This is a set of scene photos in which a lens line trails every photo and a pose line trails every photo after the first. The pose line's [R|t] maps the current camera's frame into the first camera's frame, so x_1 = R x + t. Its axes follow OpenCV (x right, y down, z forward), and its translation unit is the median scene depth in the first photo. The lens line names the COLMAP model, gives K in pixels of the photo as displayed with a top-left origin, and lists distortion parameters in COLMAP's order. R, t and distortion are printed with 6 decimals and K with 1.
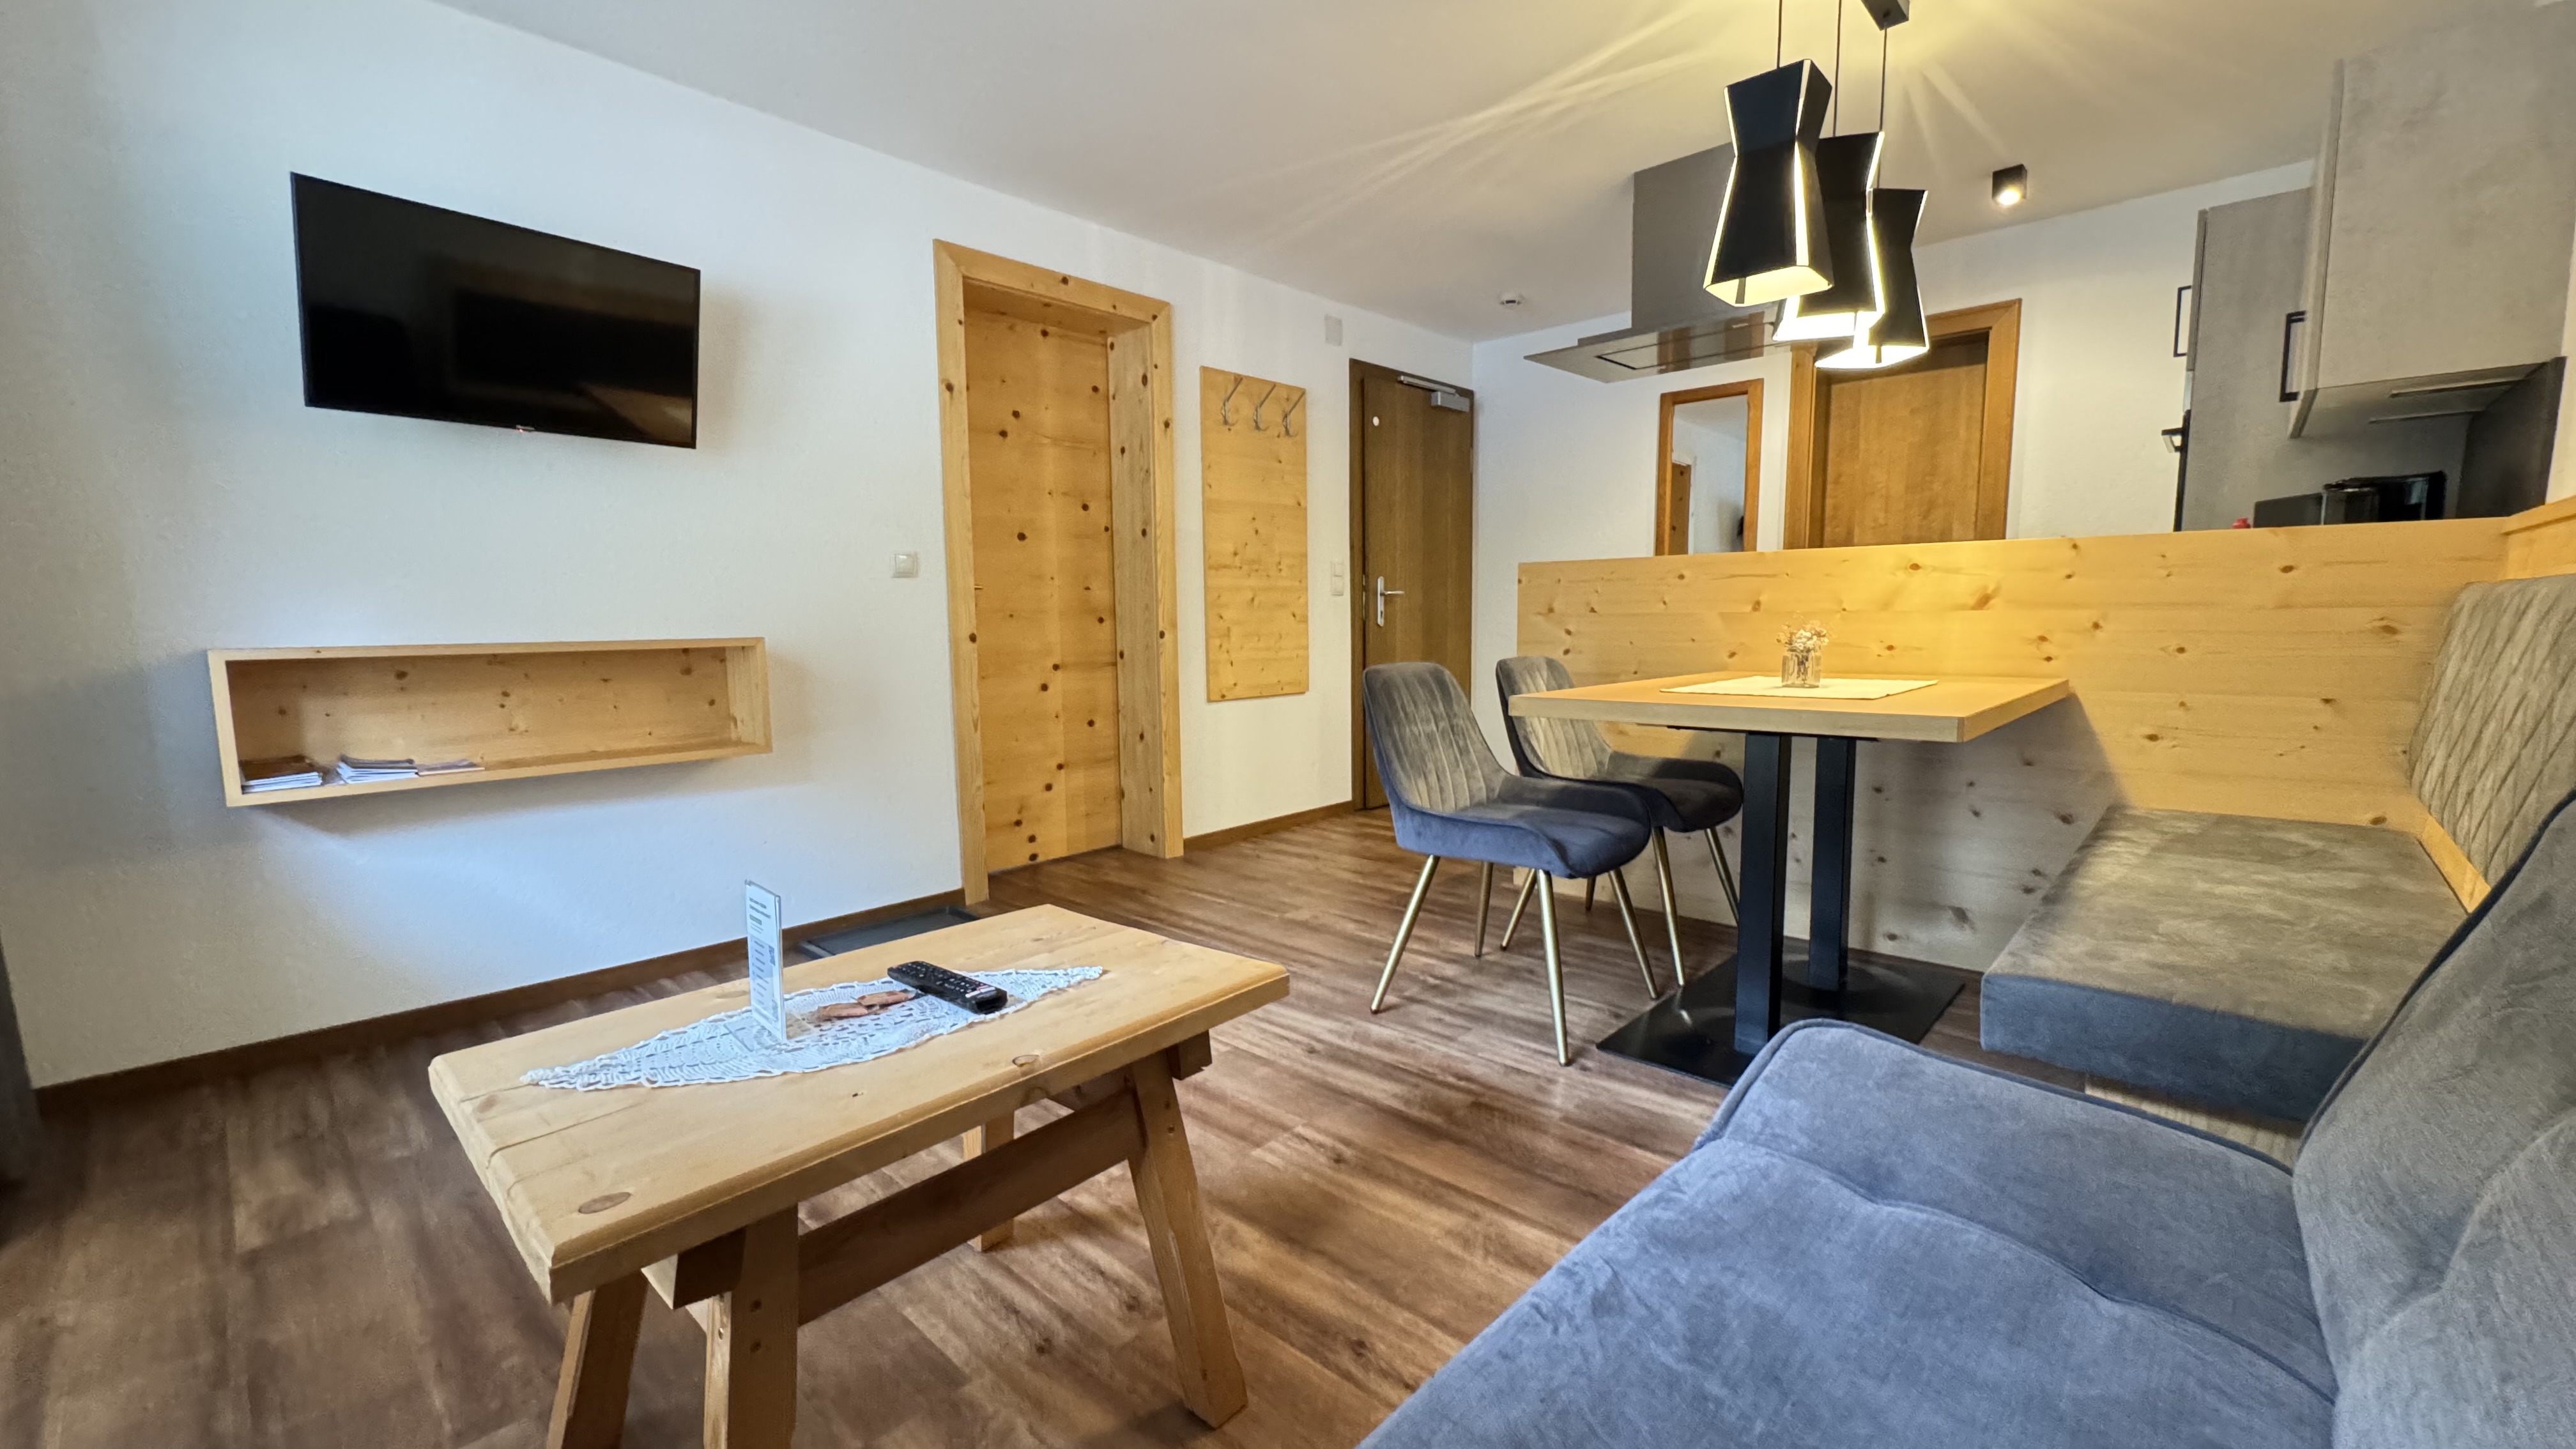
lens RADIAL K [[1017.3, 0, 1283.7], [0, 1017.3, 727.0], [0, 0, 1]] dist [0.001342, 0.000204]
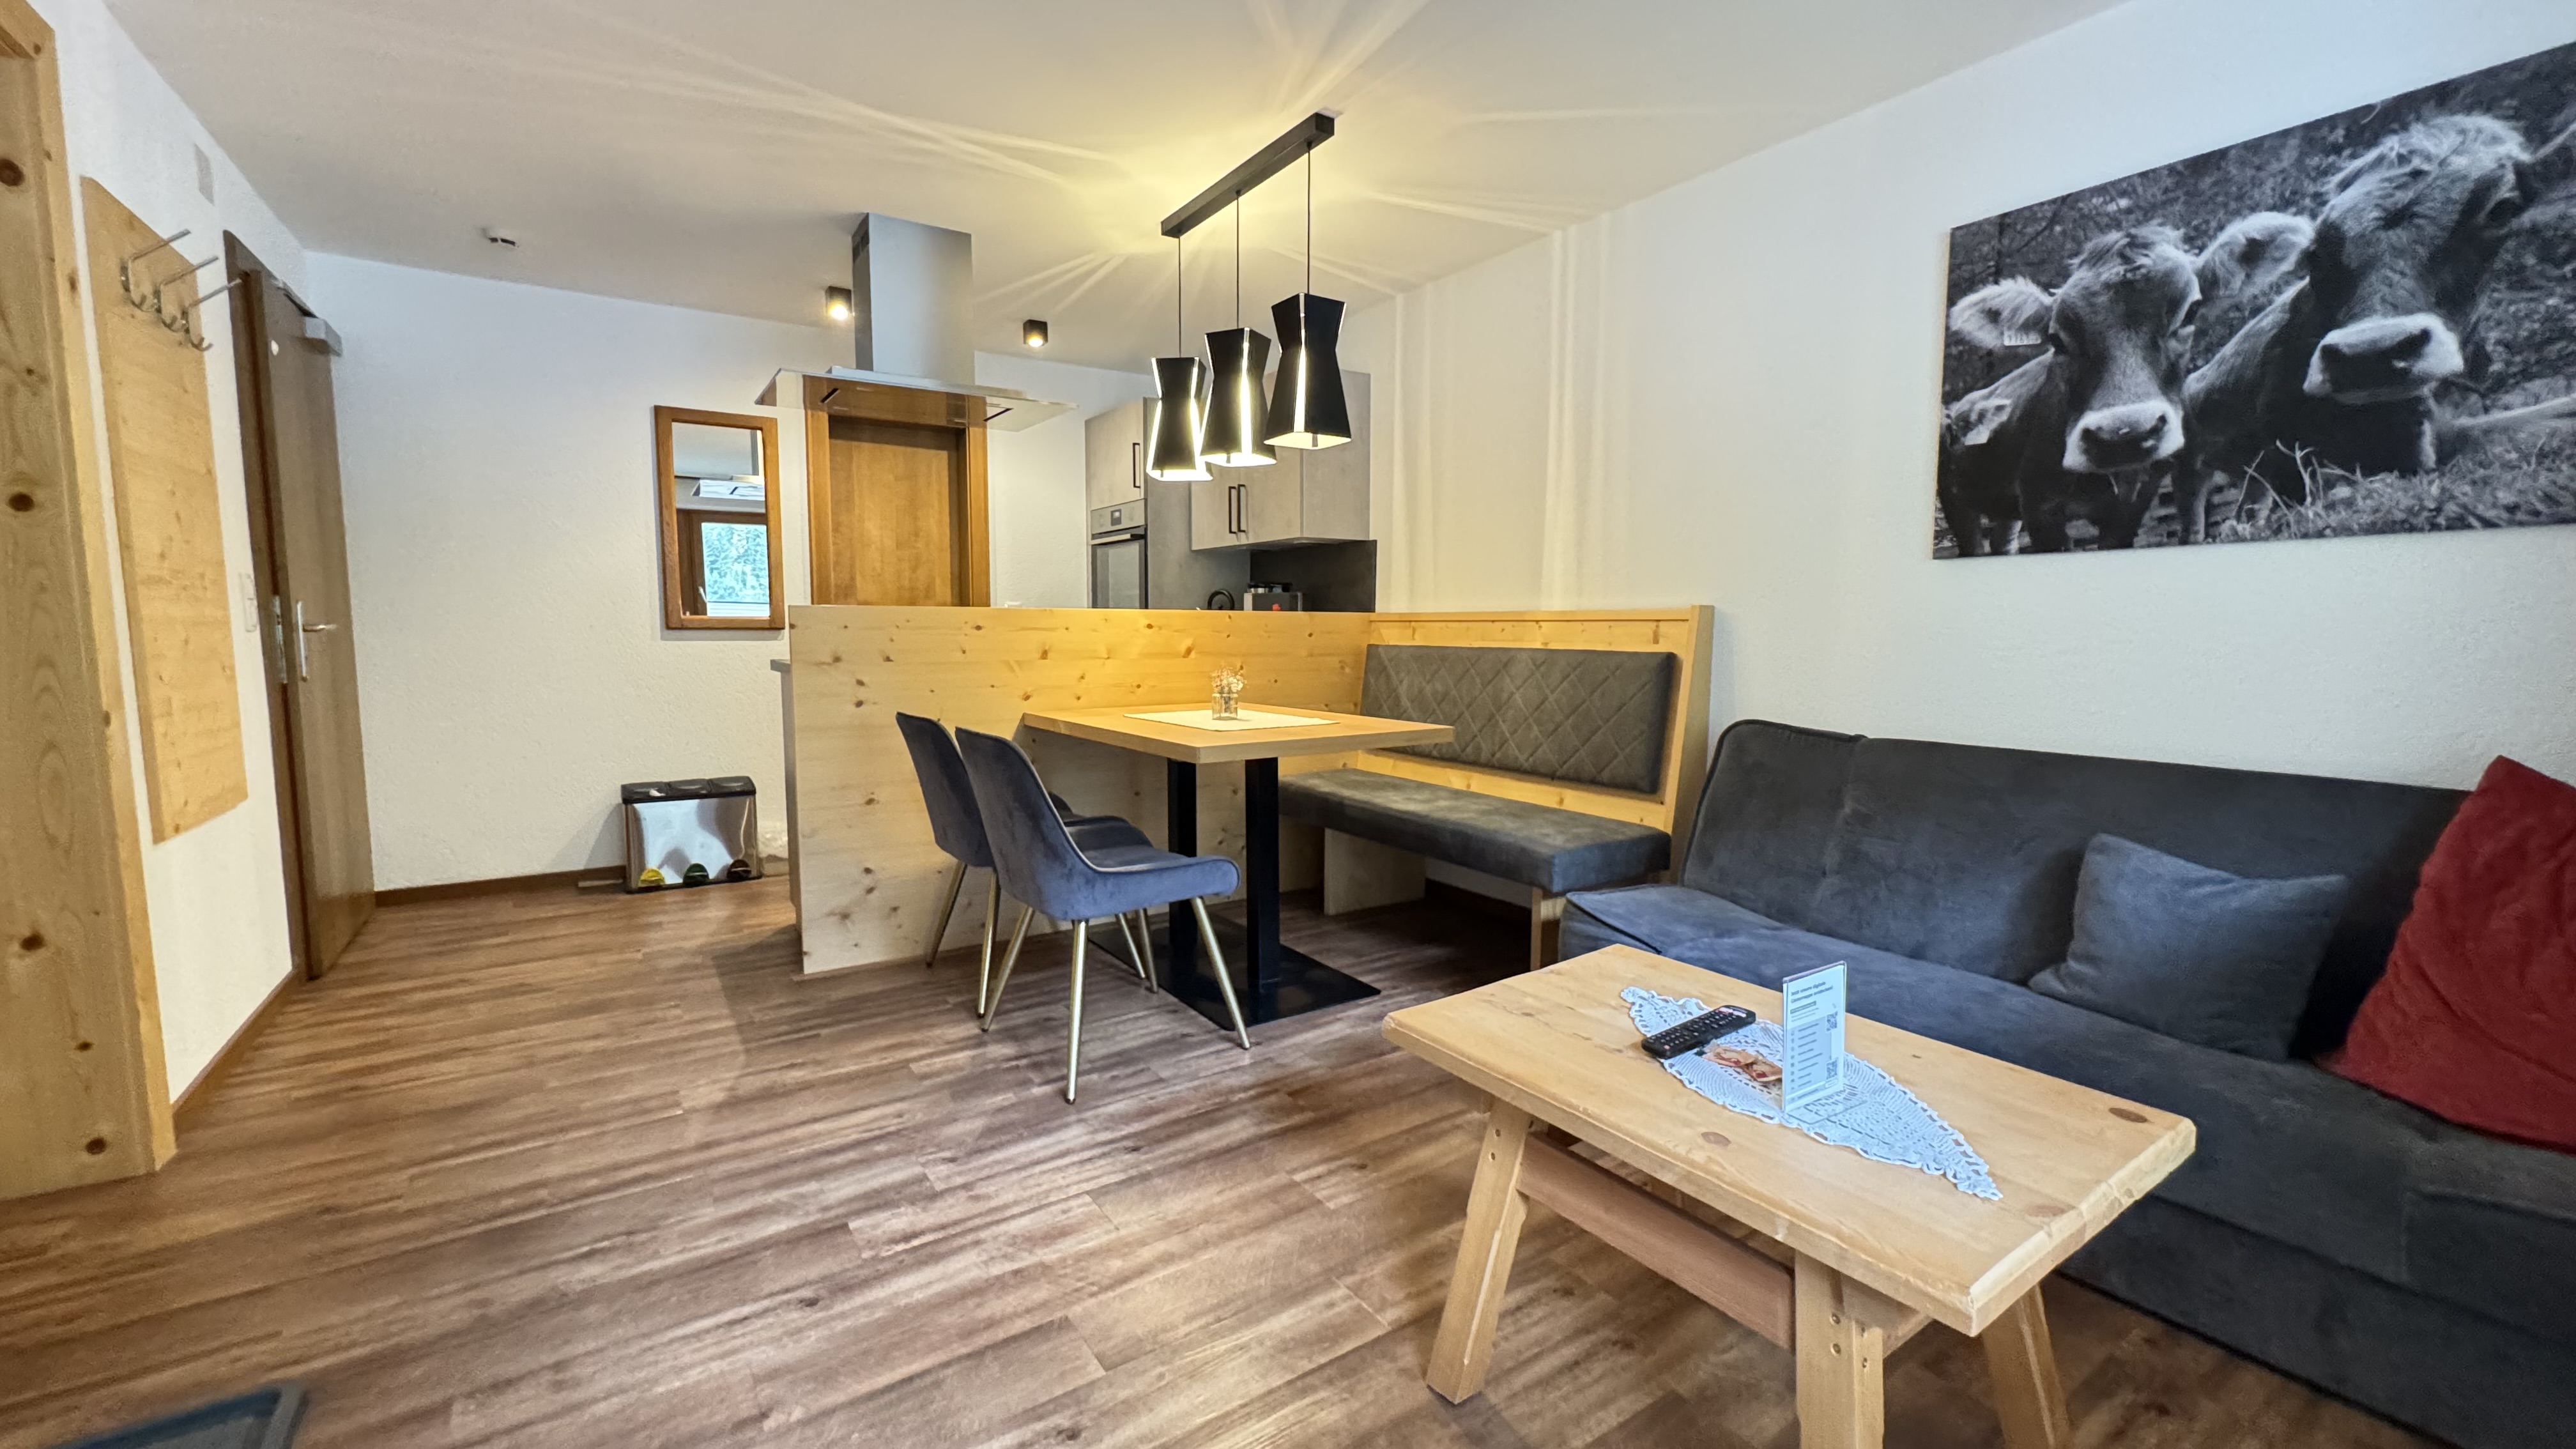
lens RADIAL K [[1017.3, 0, 1283.7], [0, 1017.3, 727.0], [0, 0, 1]] dist [0.001342, 0.000204]
pose [[0.241073, -0.082124, 0.967026, -0.671505], [0.100766, 0.993146, 0.059222, -0.087310], [-0.965262, 0.083167, 0.247696, 0.506297]]
